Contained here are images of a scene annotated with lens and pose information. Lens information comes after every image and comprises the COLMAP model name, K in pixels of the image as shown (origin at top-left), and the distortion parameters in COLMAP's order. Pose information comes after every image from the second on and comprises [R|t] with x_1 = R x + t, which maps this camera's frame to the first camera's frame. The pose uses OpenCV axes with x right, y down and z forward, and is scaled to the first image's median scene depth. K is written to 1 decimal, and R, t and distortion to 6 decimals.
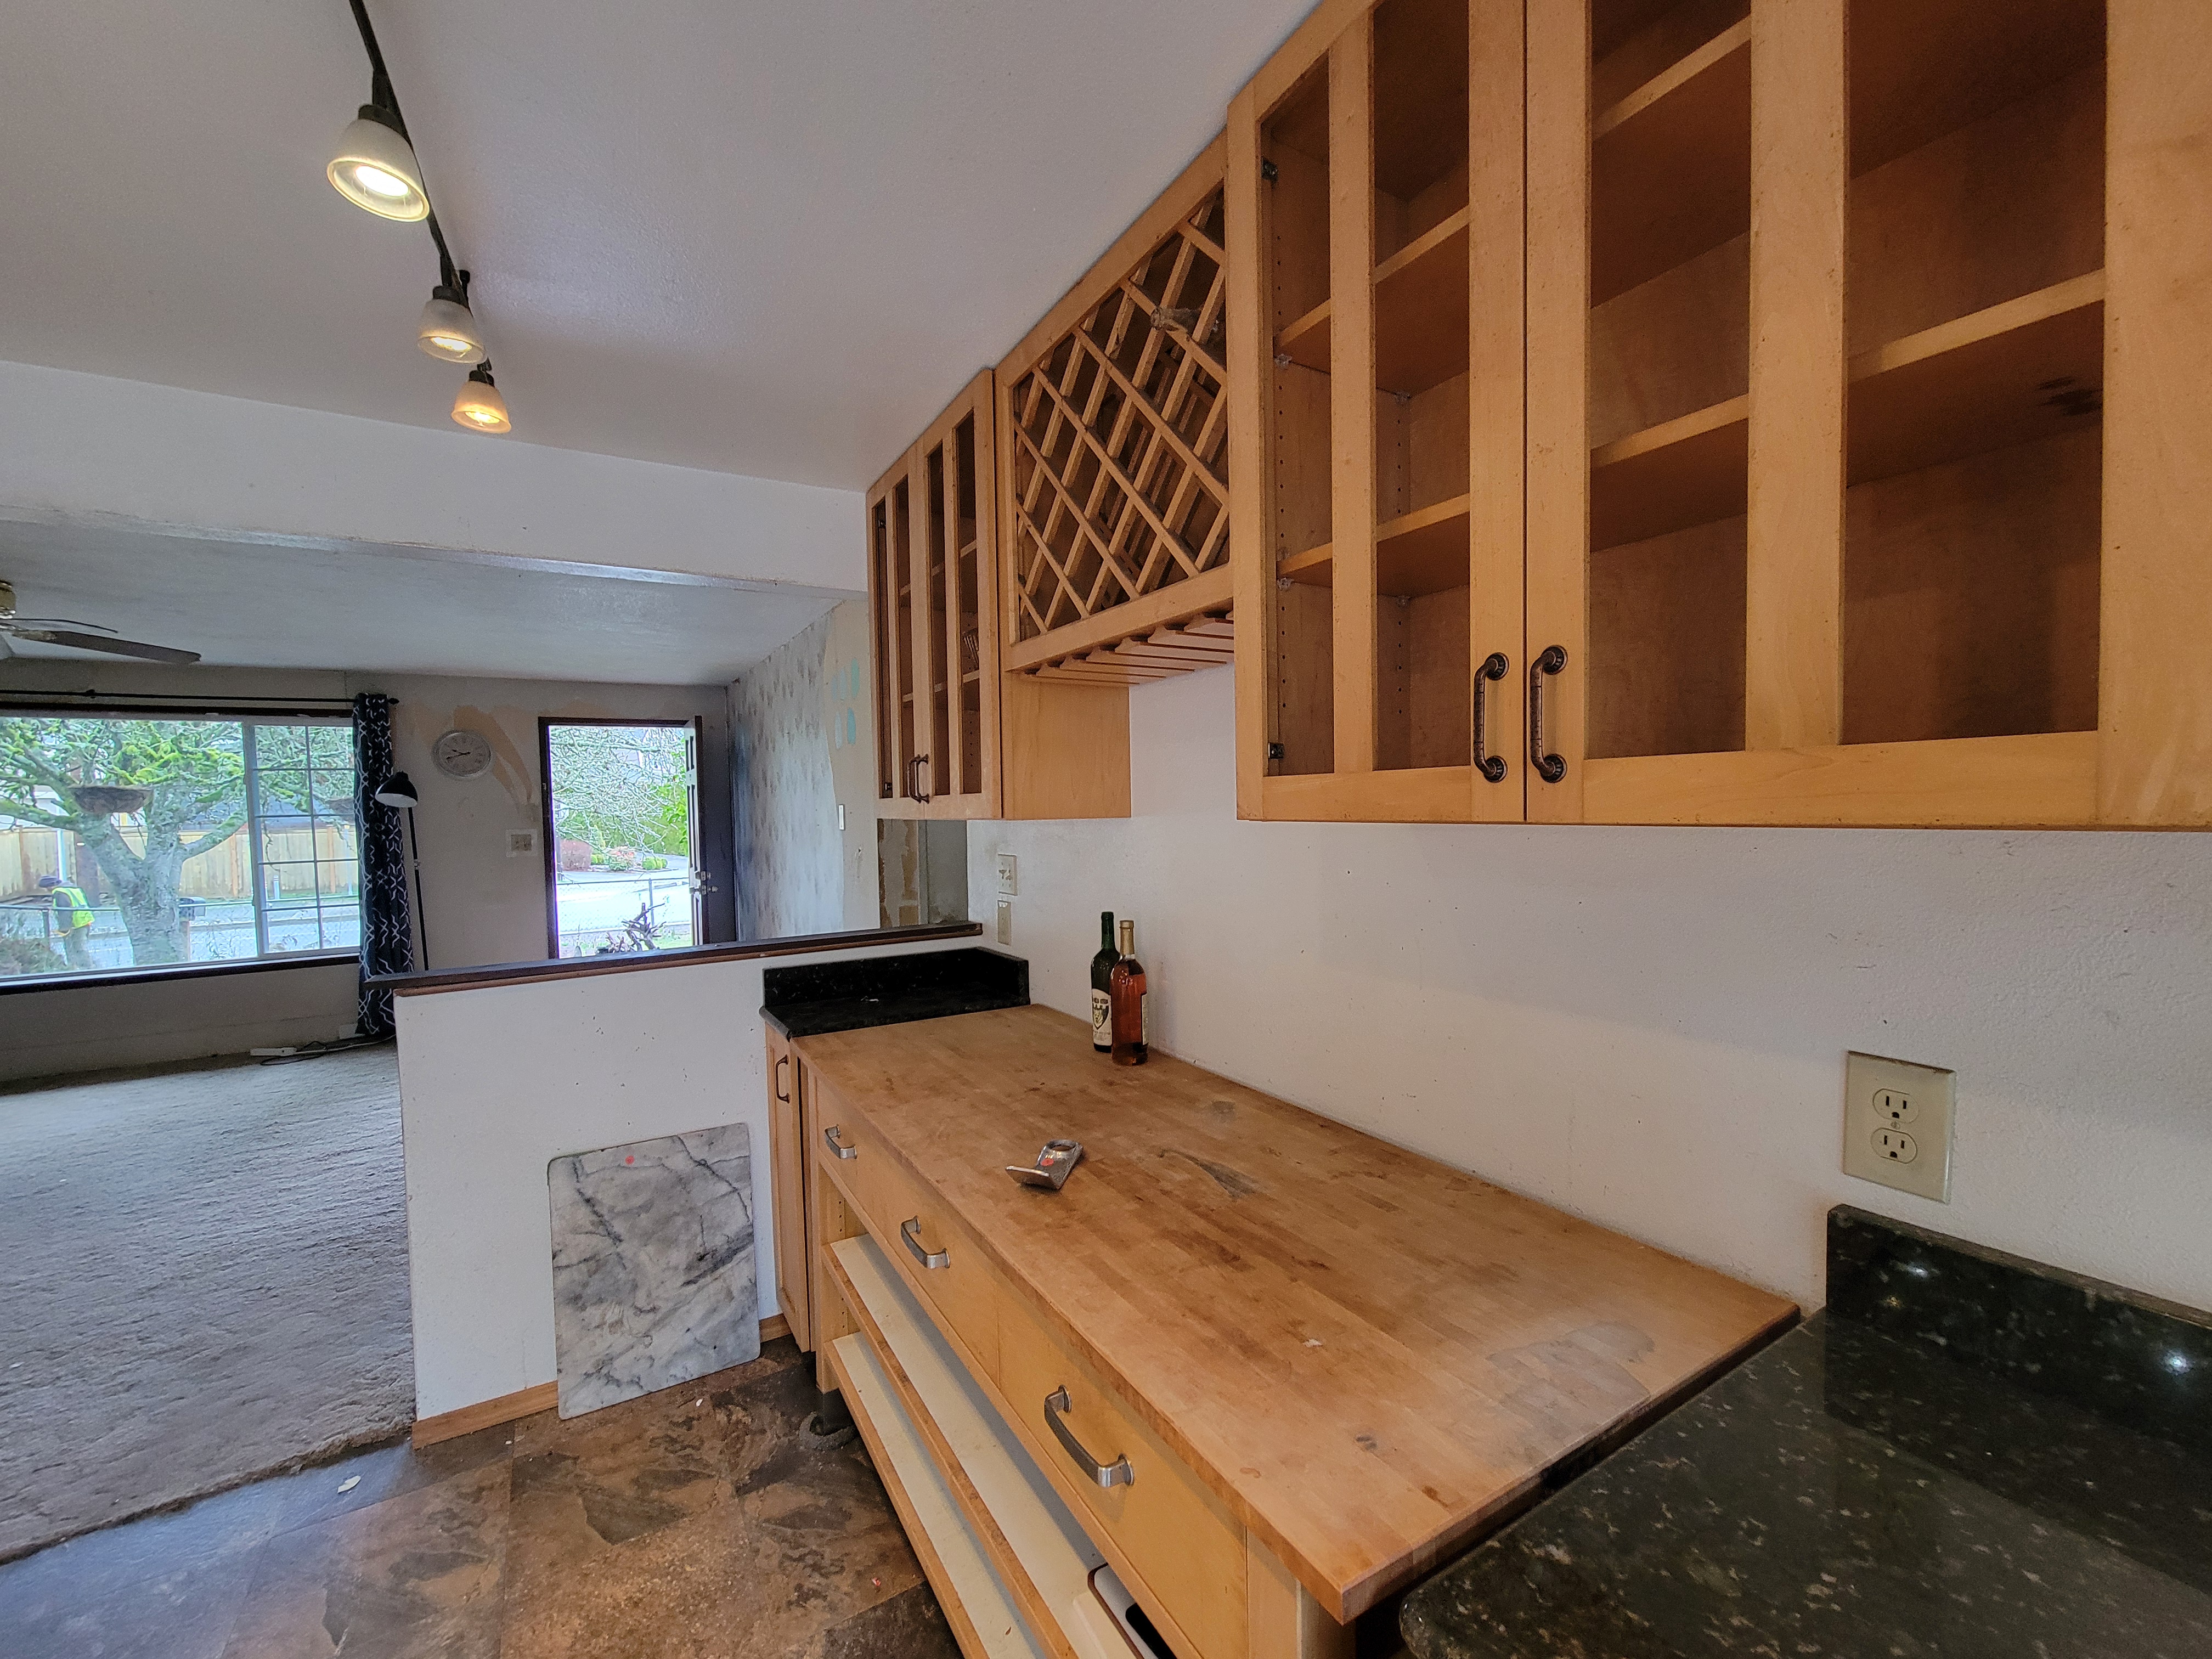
lens RADIAL K [[895.0, 0, 1098.4], [0, 895.0, 843.7], [0, 0, 1]] dist [-0.001235, 0.000446]
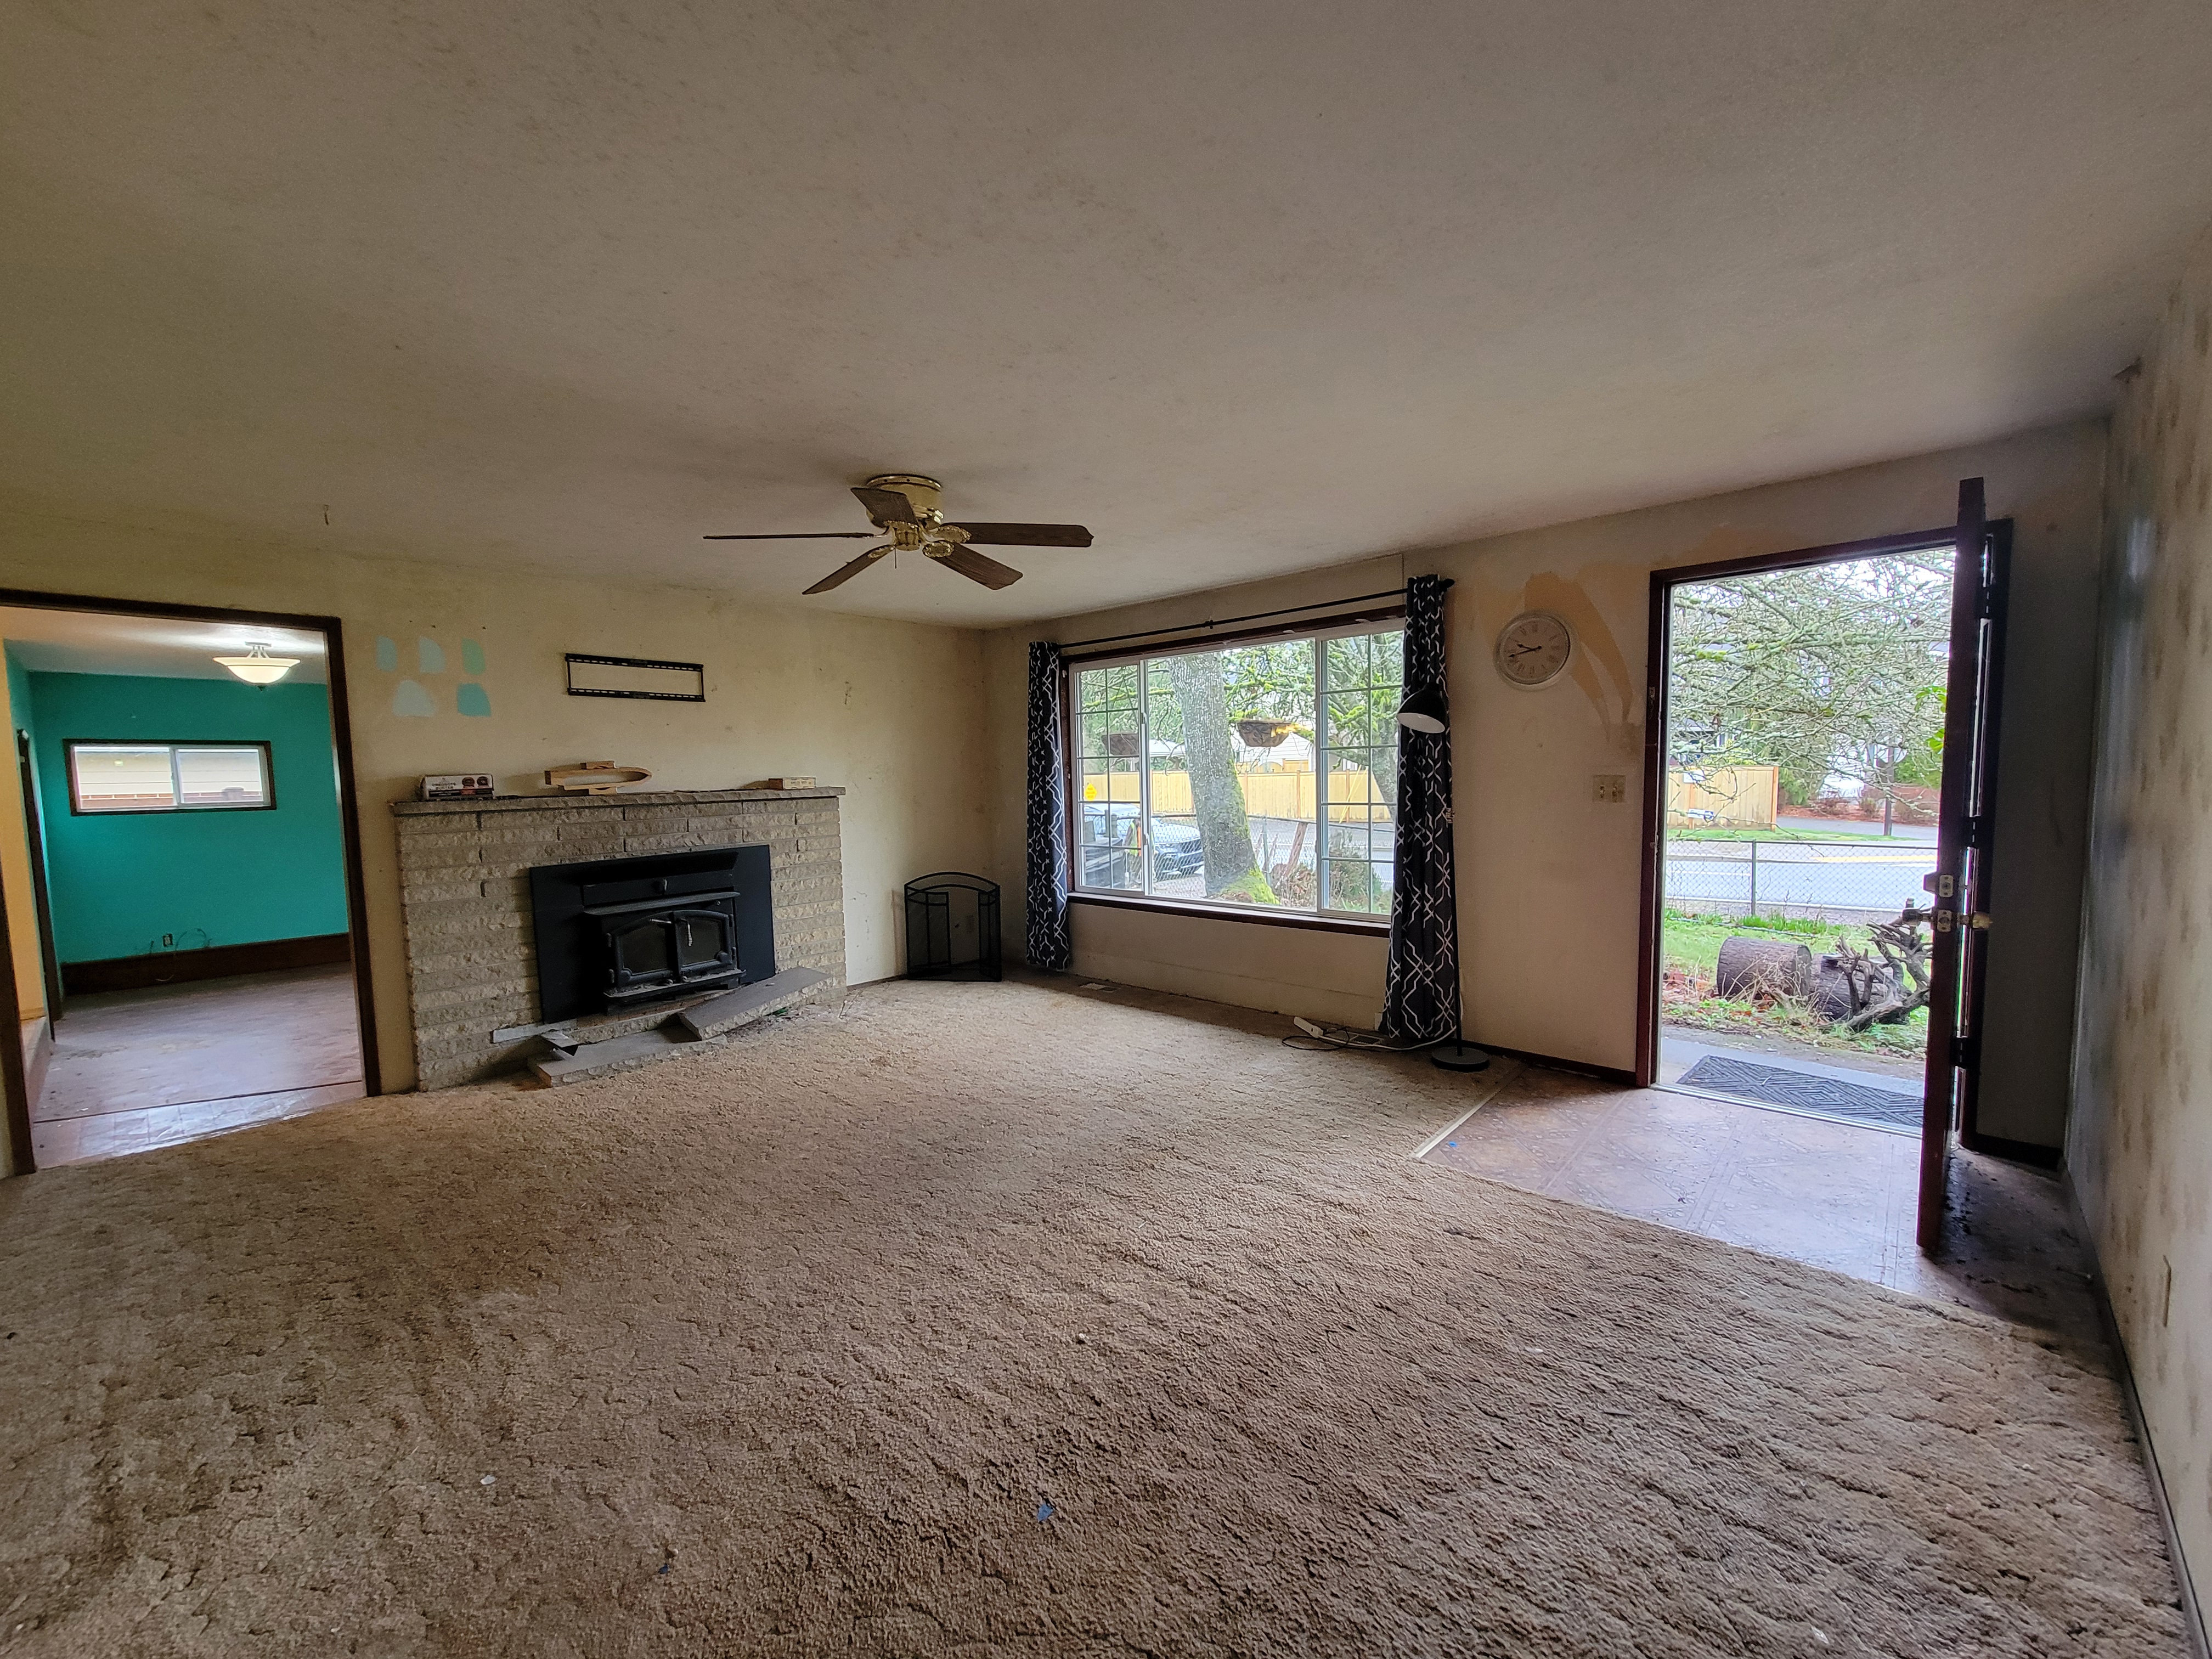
lens RADIAL K [[898.2, 0, 1106.2], [0, 898.2, 842.5], [0, 0, 1]] dist [0.001046, -0.000848]
pose [[0.284932, 0.090017, -0.954312, -0.172683], [-0.027533, 0.995939, 0.085723, -0.008589], [0.958152, 0.001850, 0.286253, 0.548053]]
